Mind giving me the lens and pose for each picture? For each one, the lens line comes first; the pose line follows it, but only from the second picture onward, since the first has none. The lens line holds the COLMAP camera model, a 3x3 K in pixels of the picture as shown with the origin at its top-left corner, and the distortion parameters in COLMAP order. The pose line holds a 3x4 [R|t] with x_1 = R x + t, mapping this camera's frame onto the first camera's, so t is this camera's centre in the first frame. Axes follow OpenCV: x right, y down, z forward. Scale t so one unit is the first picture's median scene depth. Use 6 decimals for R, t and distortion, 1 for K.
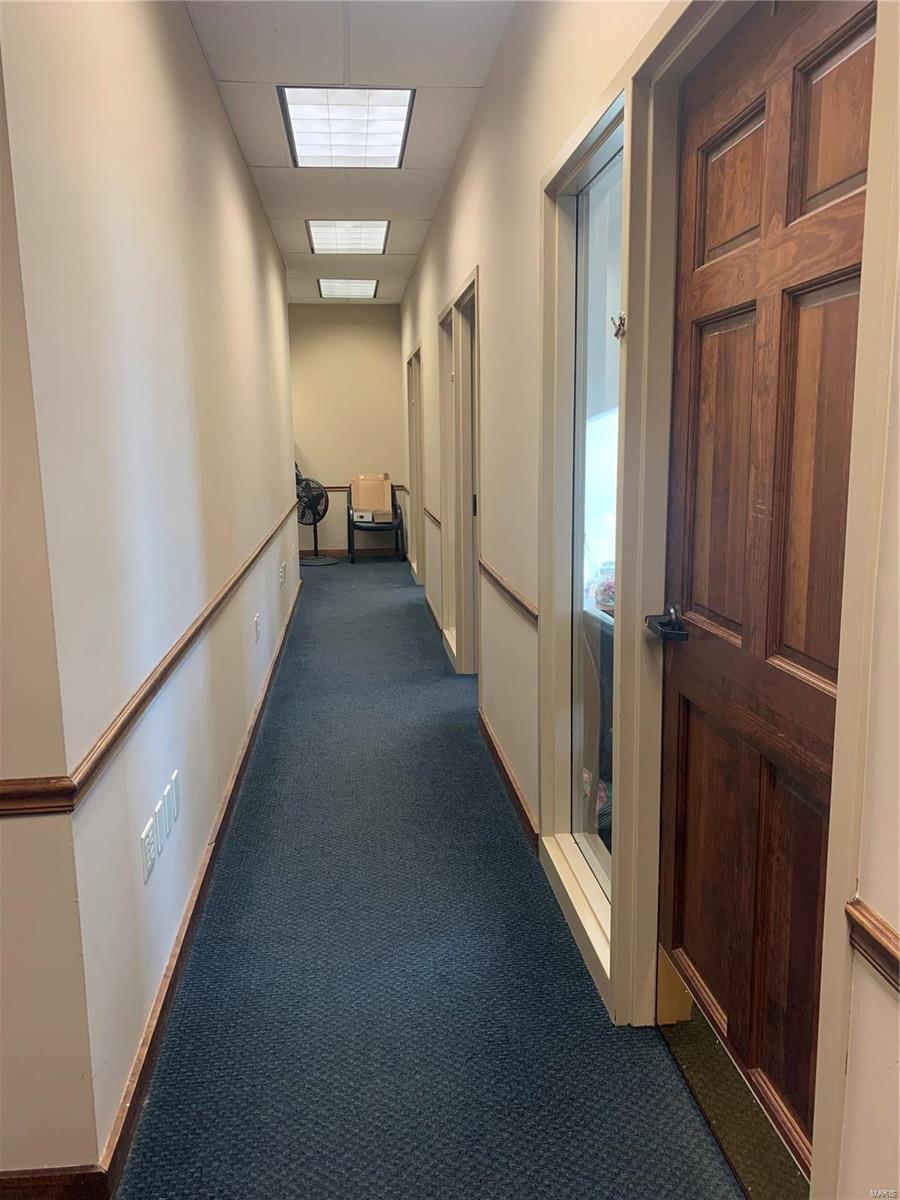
lens RADIAL K [[906.3, 0, 450.8], [0, 906.3, 604.4], [0, 0, 1]] dist [0.048642, -0.061810]
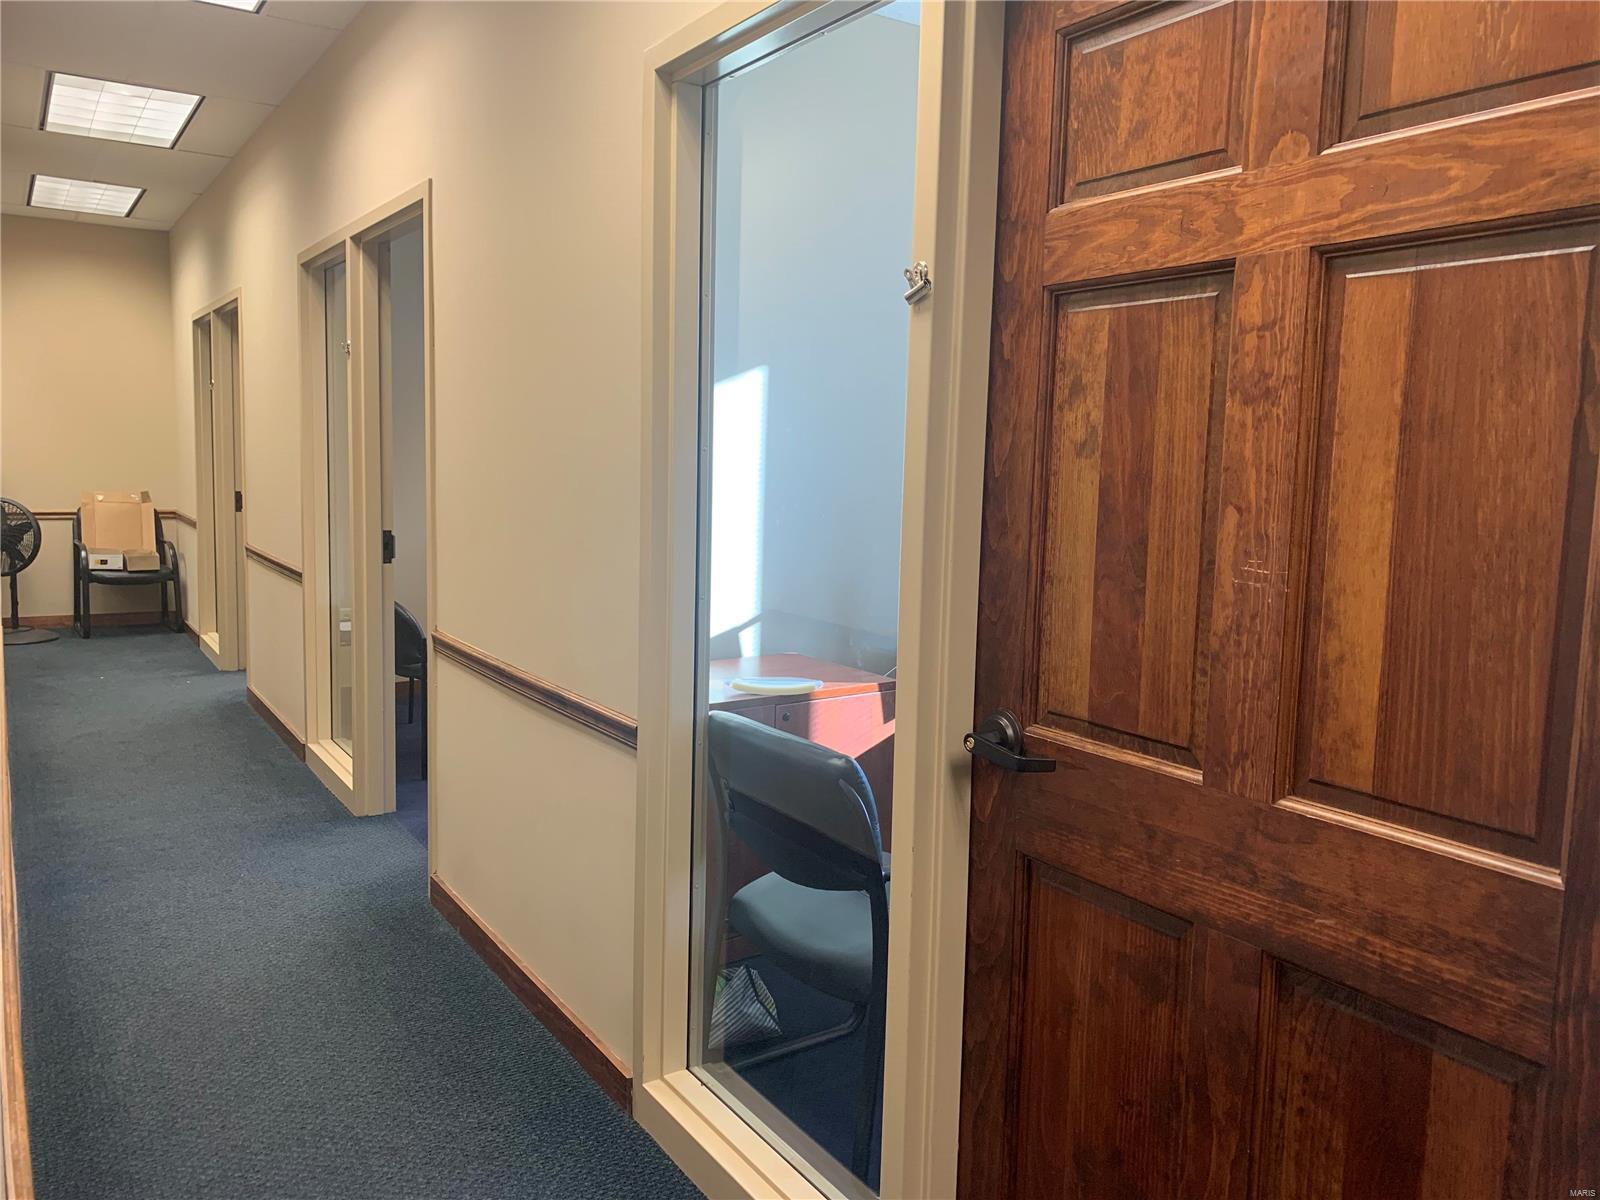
lens RADIAL K [[1208.4, 0, 808.2], [0, 1208.4, 595.5], [0, 0, 1]] dist [0.048642, -0.061810]
pose [[0.891152, -0.017610, 0.453363, -0.251603], [0.046548, 0.997522, -0.052750, -0.042278], [-0.451311, 0.068111, 0.889763, 0.269916]]
